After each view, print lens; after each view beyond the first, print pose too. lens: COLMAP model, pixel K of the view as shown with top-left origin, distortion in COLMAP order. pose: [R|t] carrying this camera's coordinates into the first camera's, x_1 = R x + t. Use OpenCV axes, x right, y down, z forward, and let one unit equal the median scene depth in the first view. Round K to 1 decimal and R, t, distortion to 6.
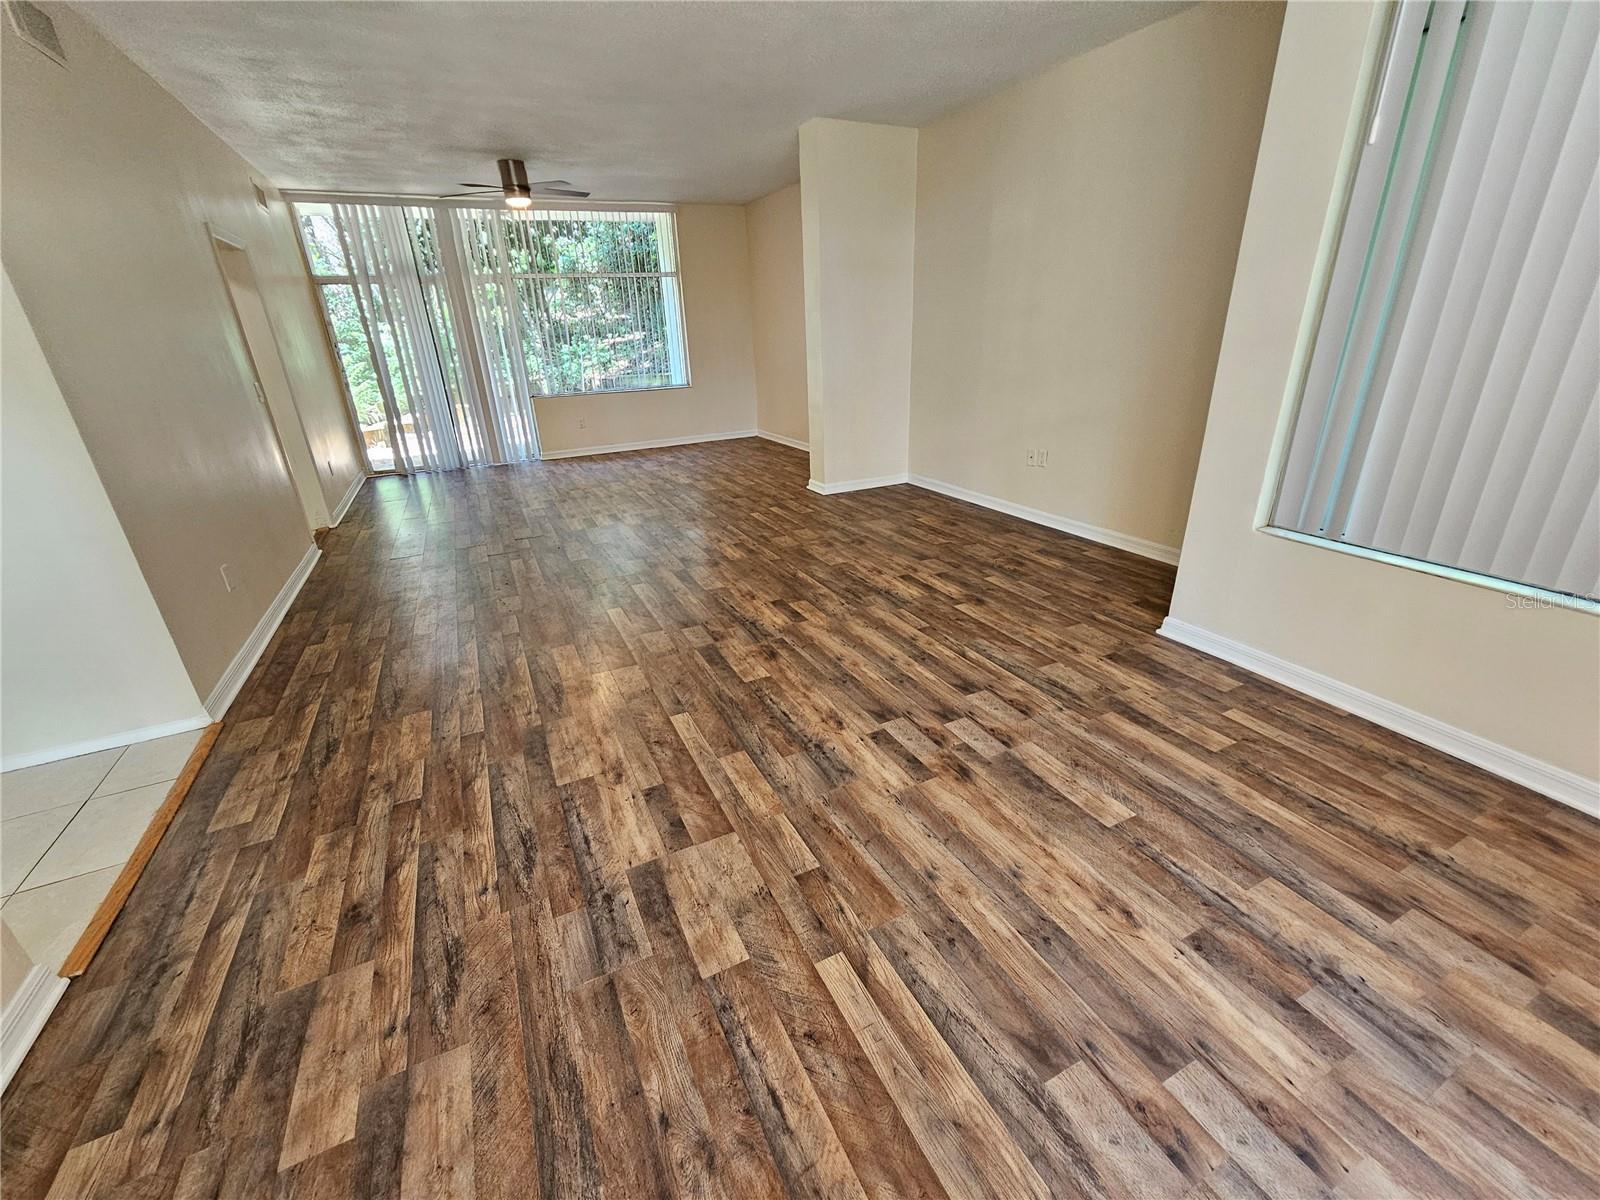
lens RADIAL K [[655.5, 0, 797.6], [0, 655.5, 597.0], [0, 0, 1]] dist [-0.000927, 0.001021]
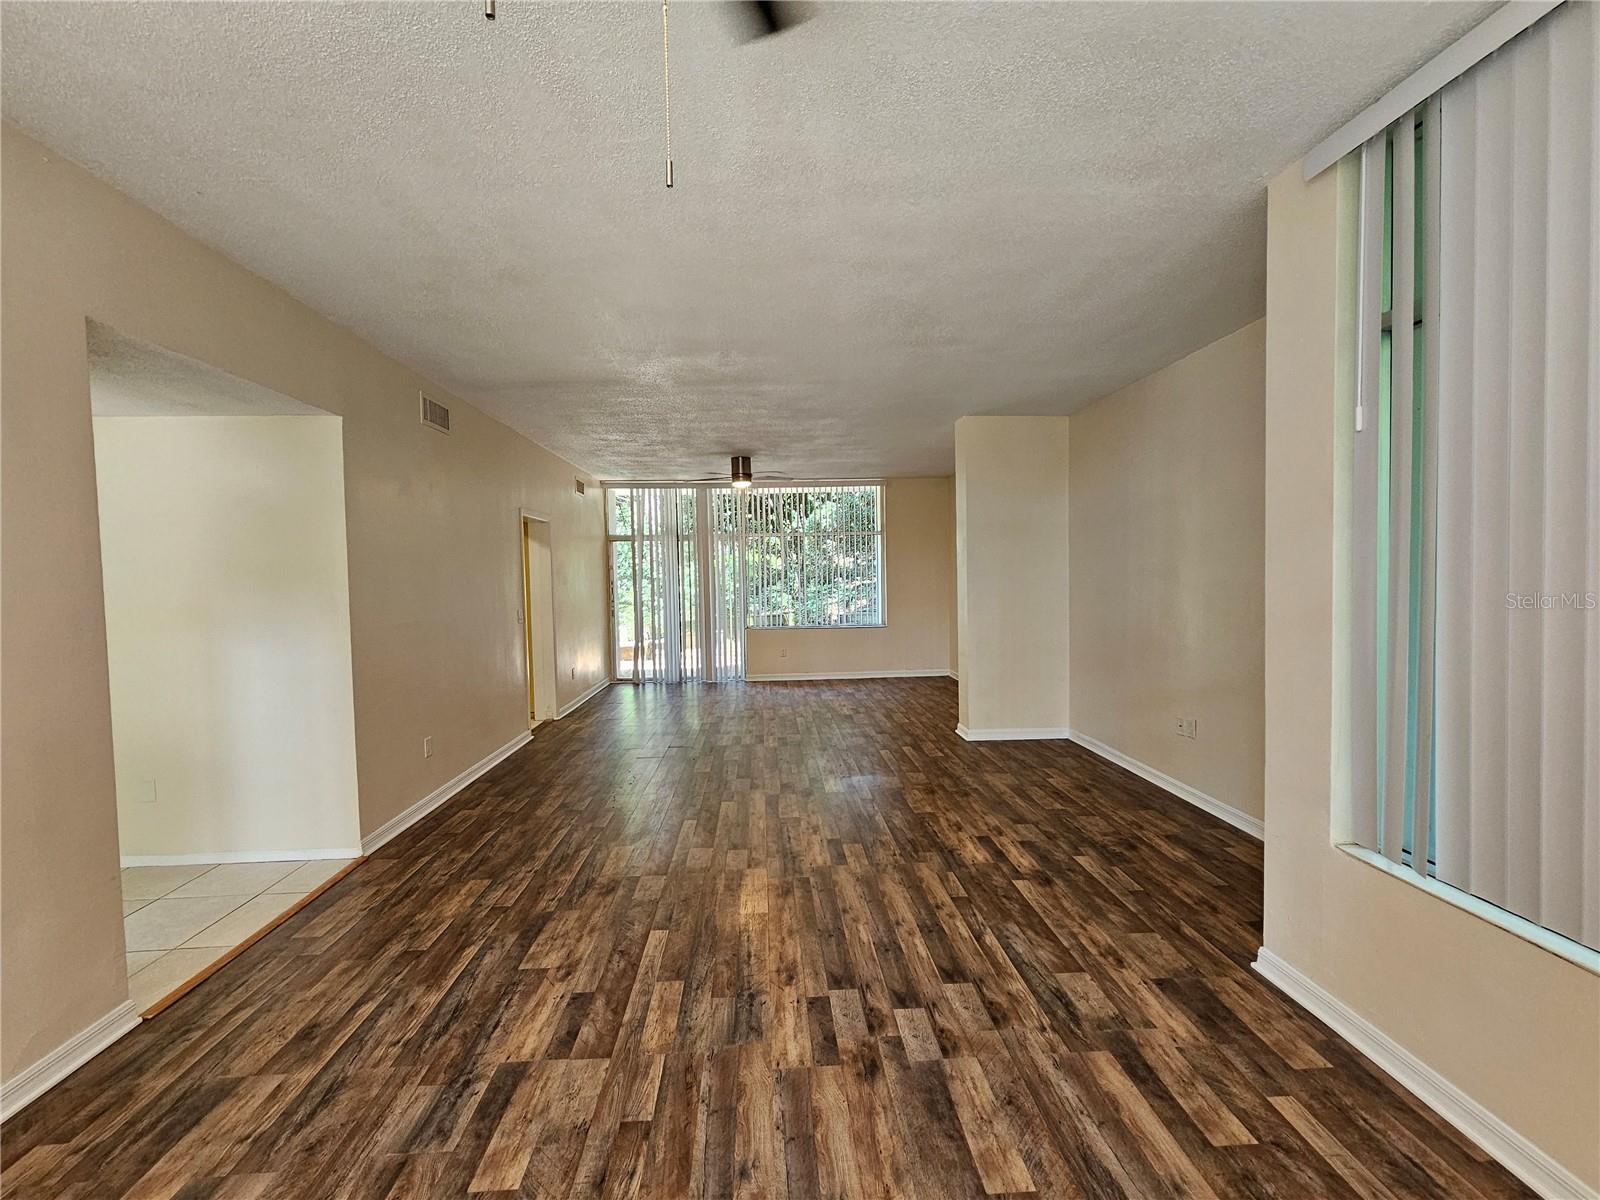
lens RADIAL K [[655.5, 0, 804.3], [0, 655.5, 603.9], [0, 0, 1]] dist [-0.000927, 0.001021]
pose [[0.922977, 0.040491, -0.382719, 0.413012], [-0.165111, 0.939943, -0.298741, -0.036806], [0.347638, 0.338922, 0.874231, -0.014115]]
